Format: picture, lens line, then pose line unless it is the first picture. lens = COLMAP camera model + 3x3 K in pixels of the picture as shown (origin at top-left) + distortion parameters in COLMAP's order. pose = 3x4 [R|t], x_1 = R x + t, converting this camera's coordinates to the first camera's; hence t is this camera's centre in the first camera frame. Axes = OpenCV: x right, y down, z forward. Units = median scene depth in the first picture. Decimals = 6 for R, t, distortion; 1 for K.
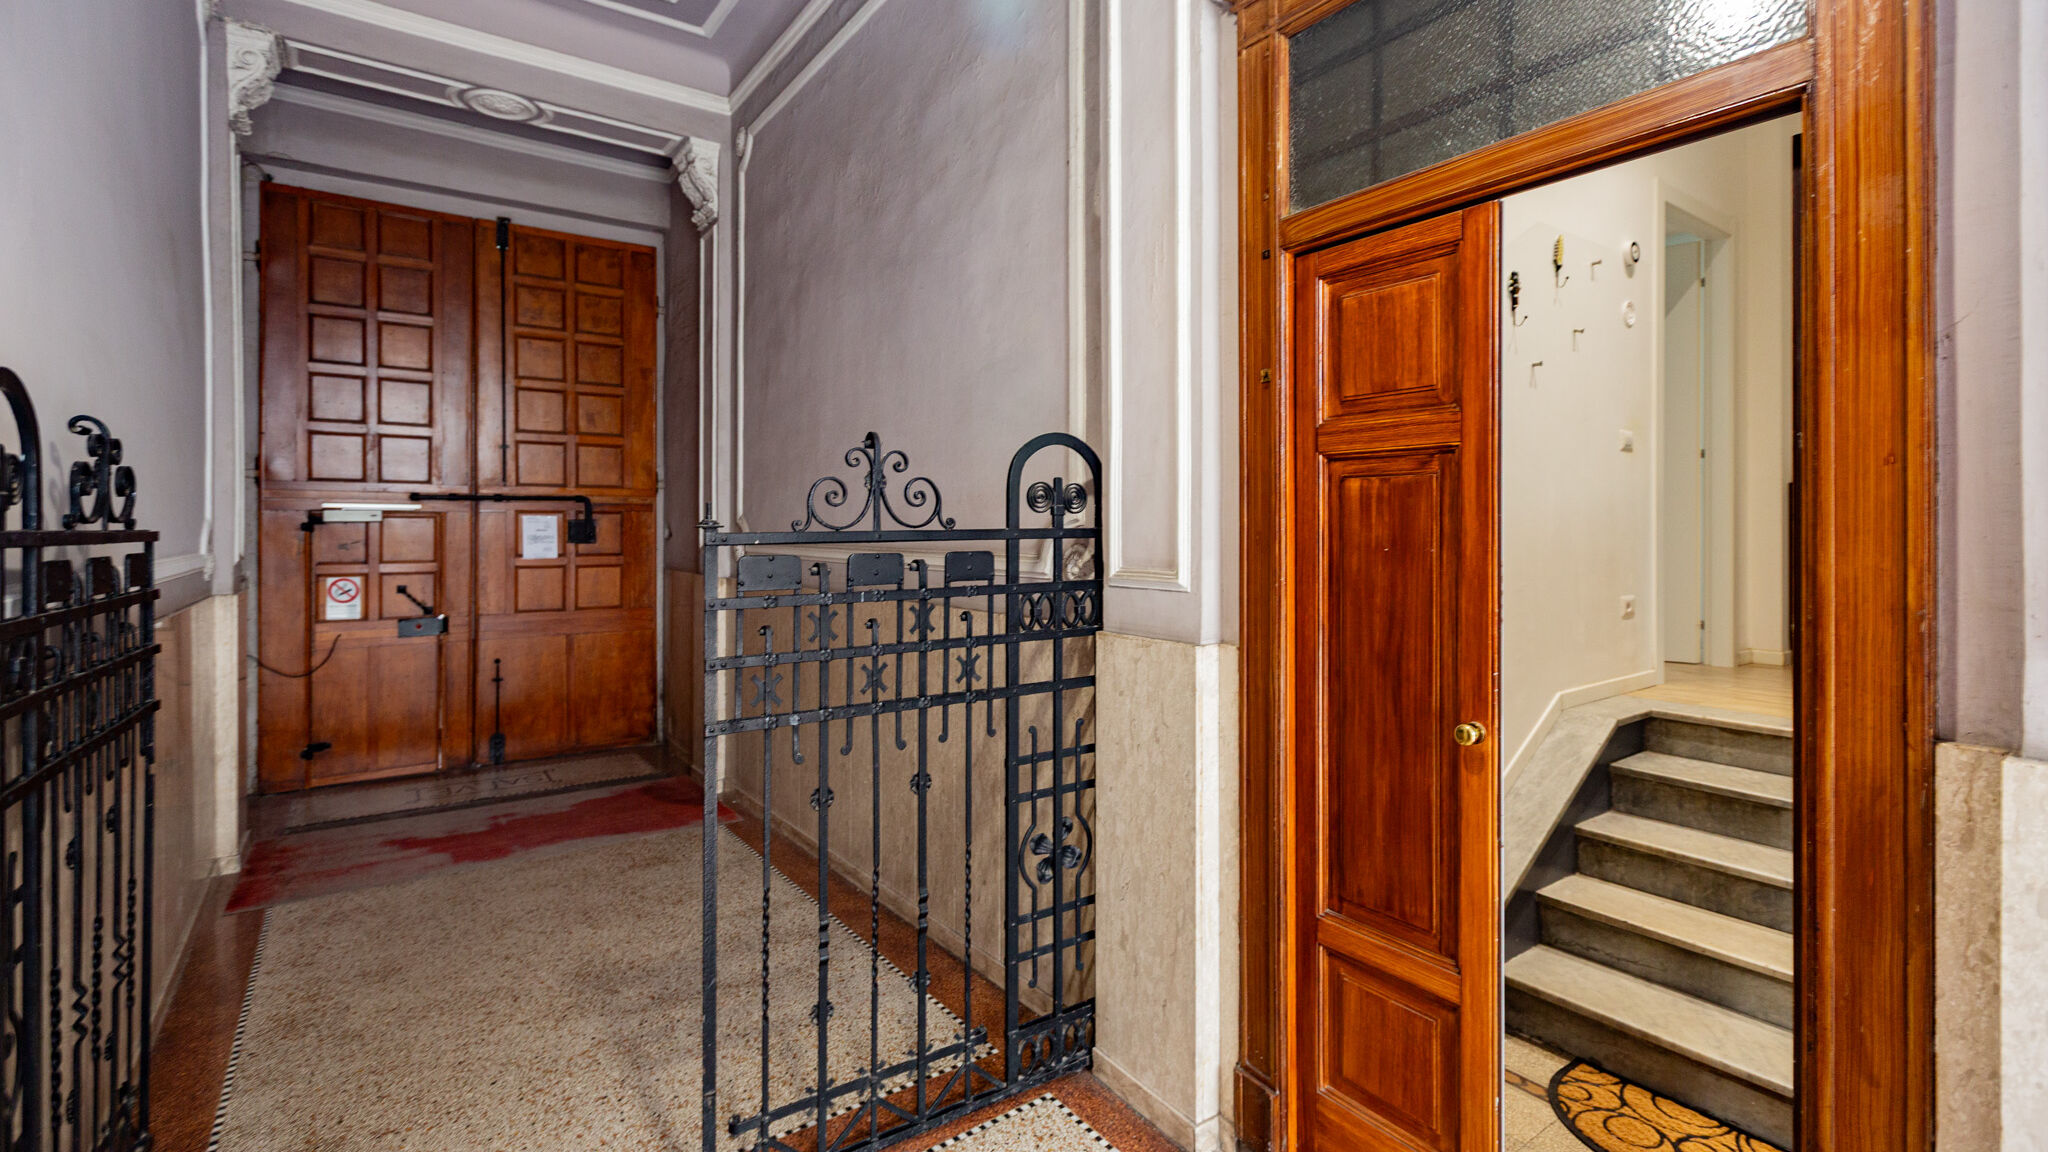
lens RADIAL K [[932.1, 0, 1029.5], [0, 932.1, 567.5], [0, 0, 1]] dist [0.000857, 0.000284]
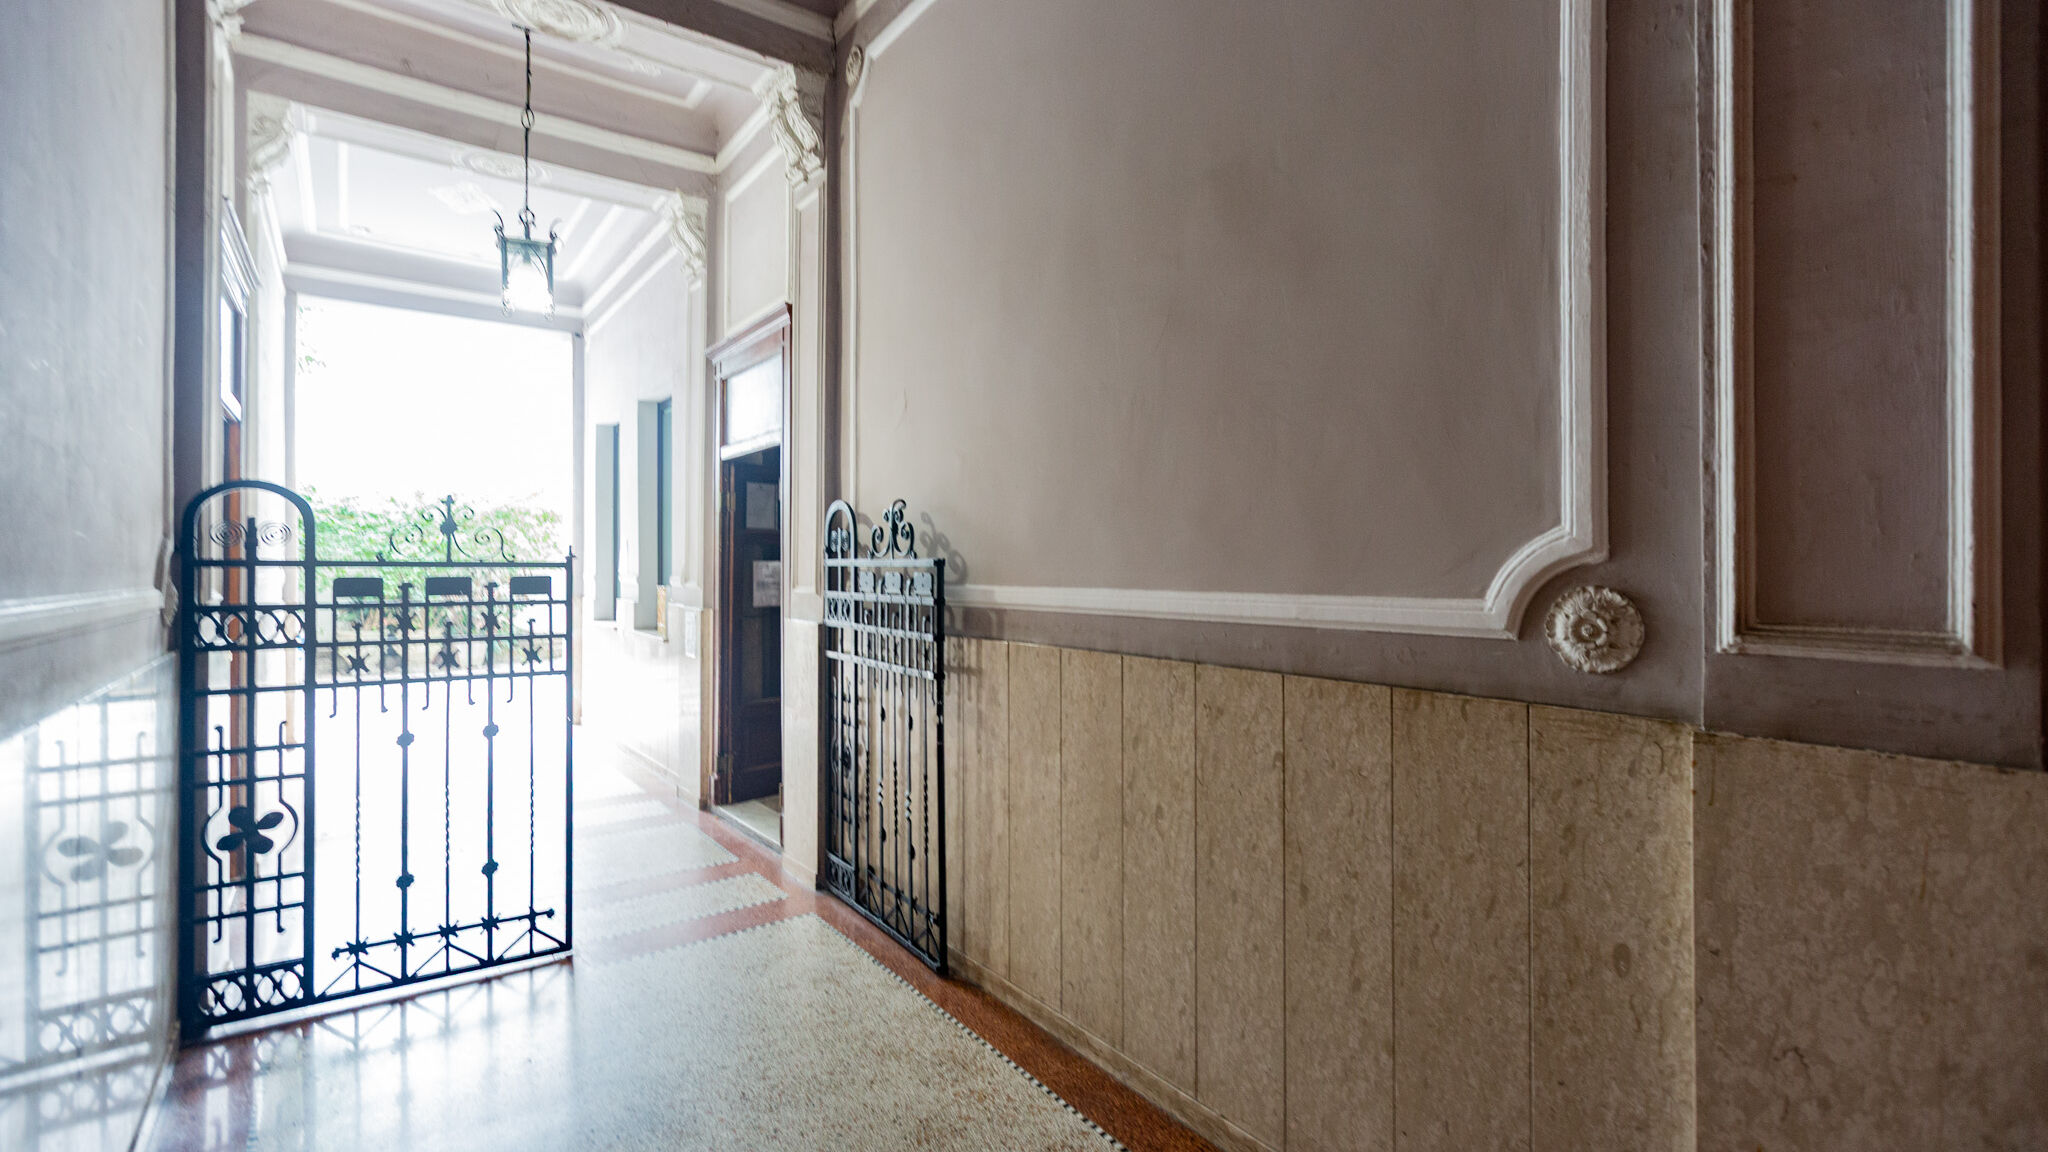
lens RADIAL K [[932.1, 0, 1029.5], [0, 932.1, 567.5], [0, 0, 1]] dist [0.000857, 0.000284]
pose [[-0.999931, 0.002371, 0.011524, -1.022102], [0.002351, 0.999996, -0.001729, -0.029091], [-0.011529, -0.001702, -0.999932, 2.299707]]
